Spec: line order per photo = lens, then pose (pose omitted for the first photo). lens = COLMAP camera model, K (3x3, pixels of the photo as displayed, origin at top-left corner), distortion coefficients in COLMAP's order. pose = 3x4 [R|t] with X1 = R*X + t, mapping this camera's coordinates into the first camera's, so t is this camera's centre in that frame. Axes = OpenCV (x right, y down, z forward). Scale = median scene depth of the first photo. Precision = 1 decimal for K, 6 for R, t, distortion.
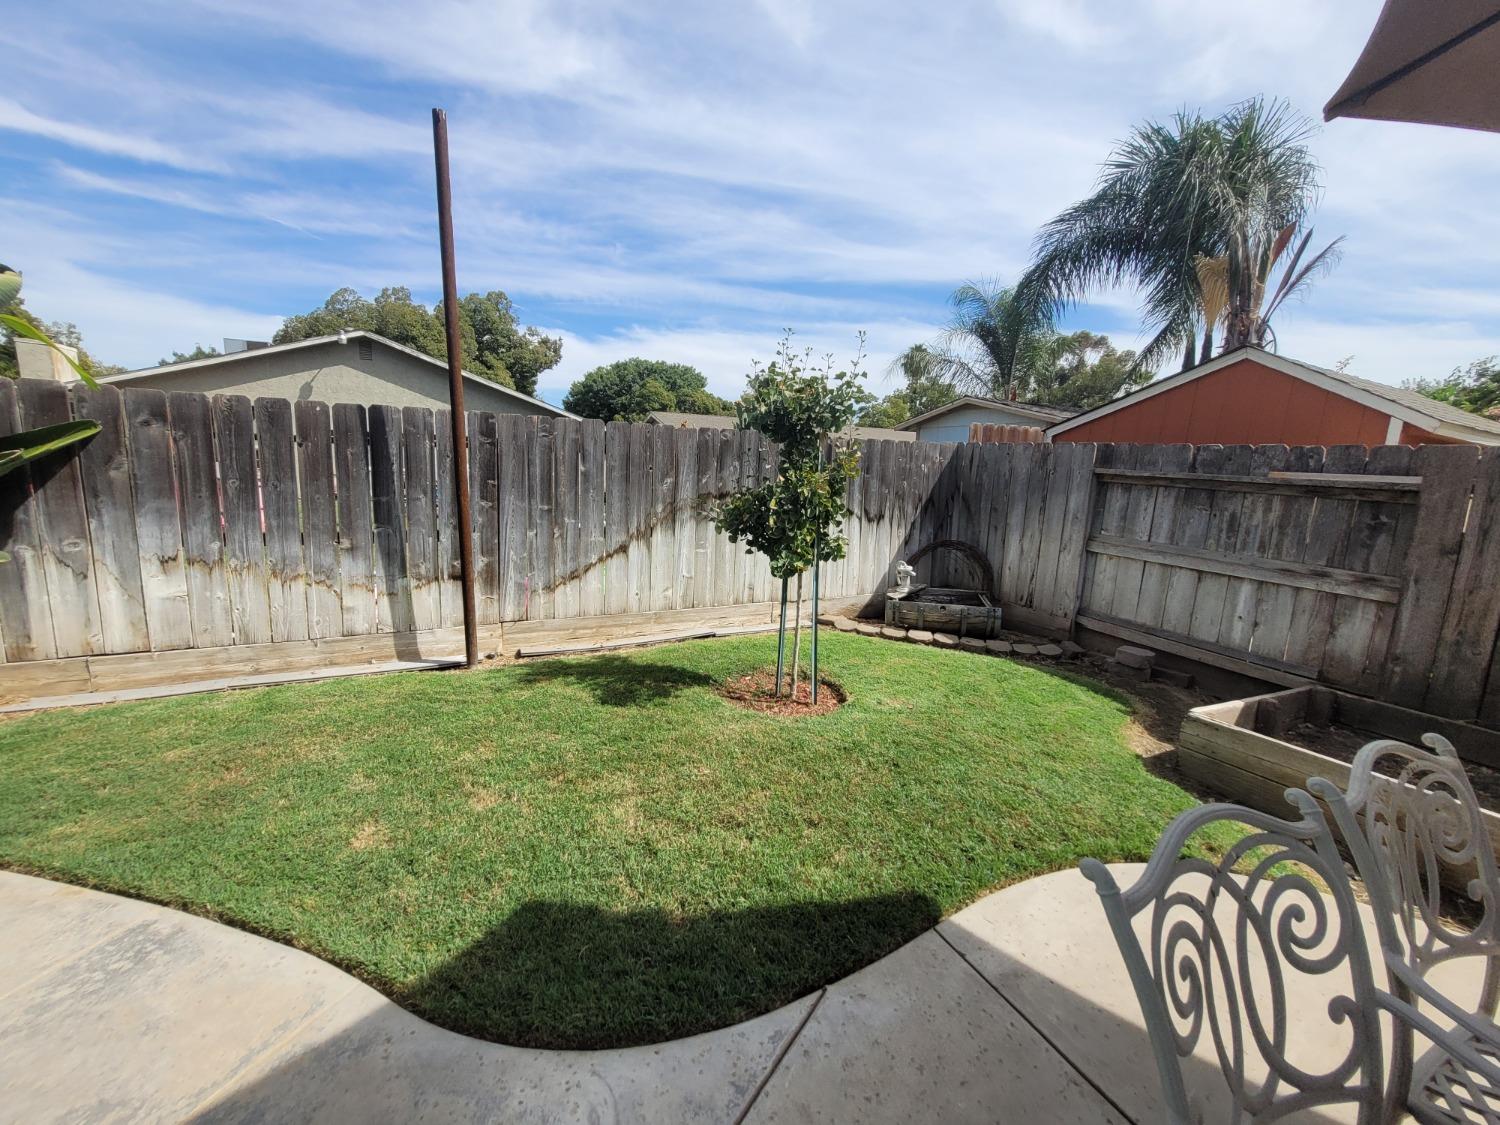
lens RADIAL K [[597.3, 0, 750.0], [0, 597.3, 562.5], [0, 0, 1]] dist [-0.000765, -0.000074]
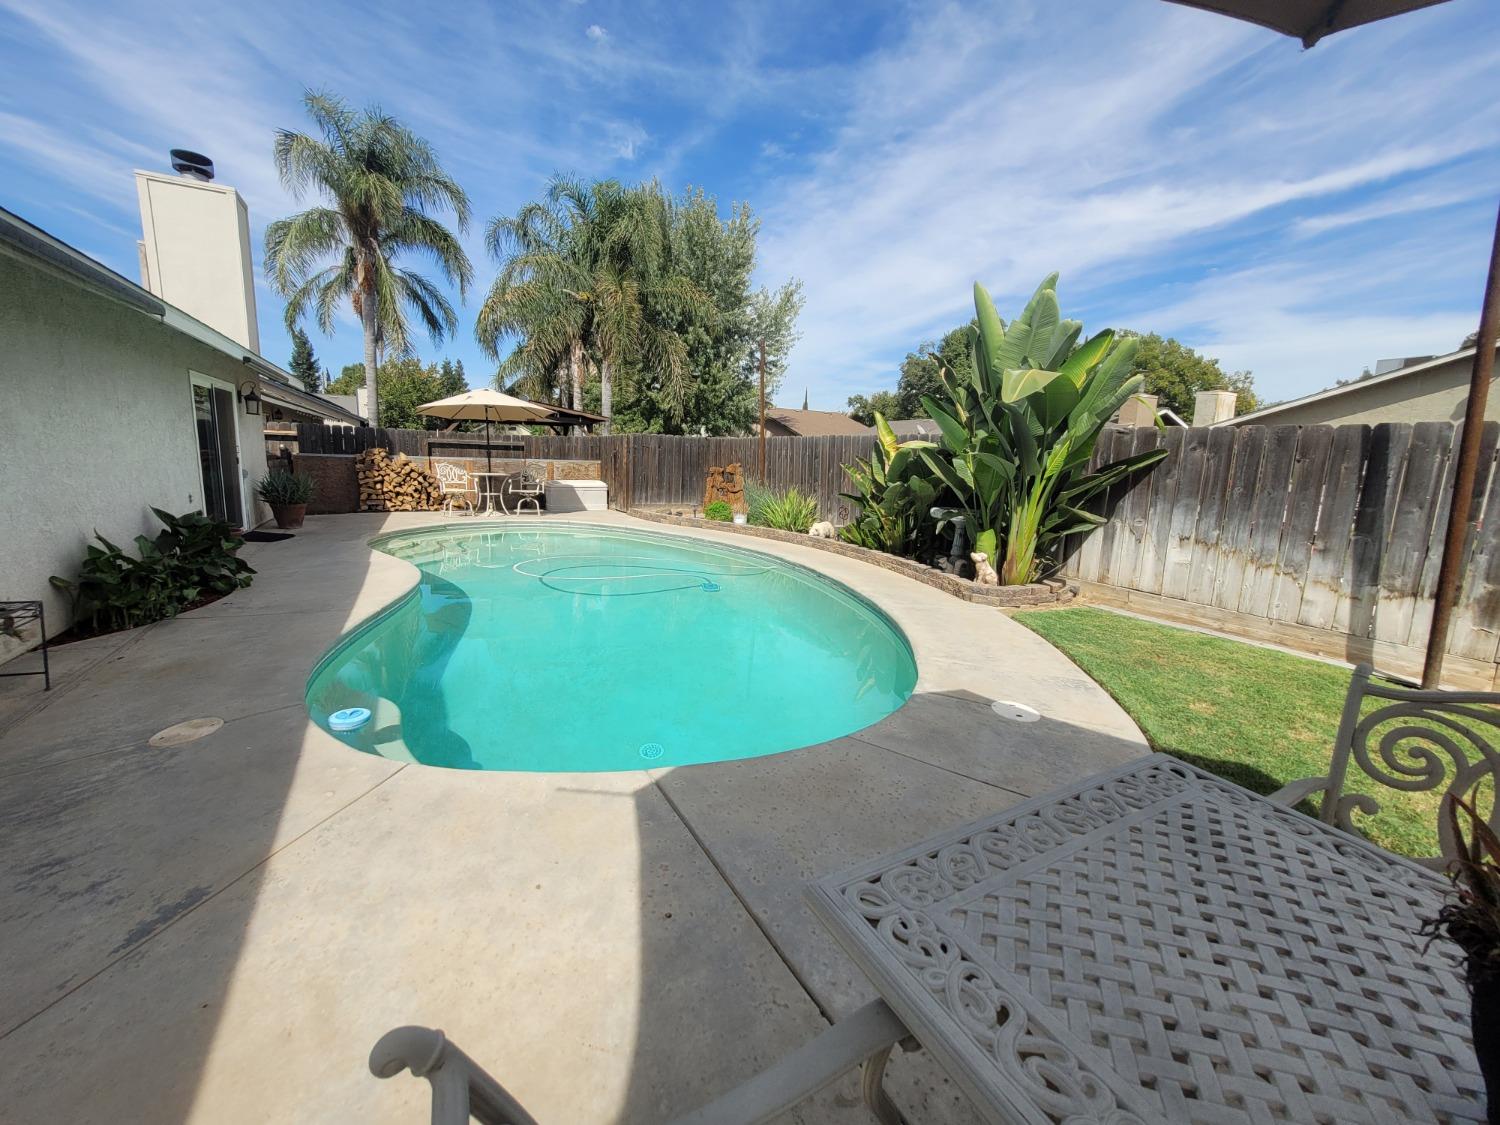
lens RADIAL K [[589.8, 0, 752.2], [0, 589.8, 546.4], [0, 0, 1]] dist [-0.000117, 0.000052]
pose [[0.067898, 0.119225, -0.990543, 0.393240], [-0.186674, 0.976819, 0.104777, 0.057631], [0.980073, 0.177794, 0.088581, -0.184034]]
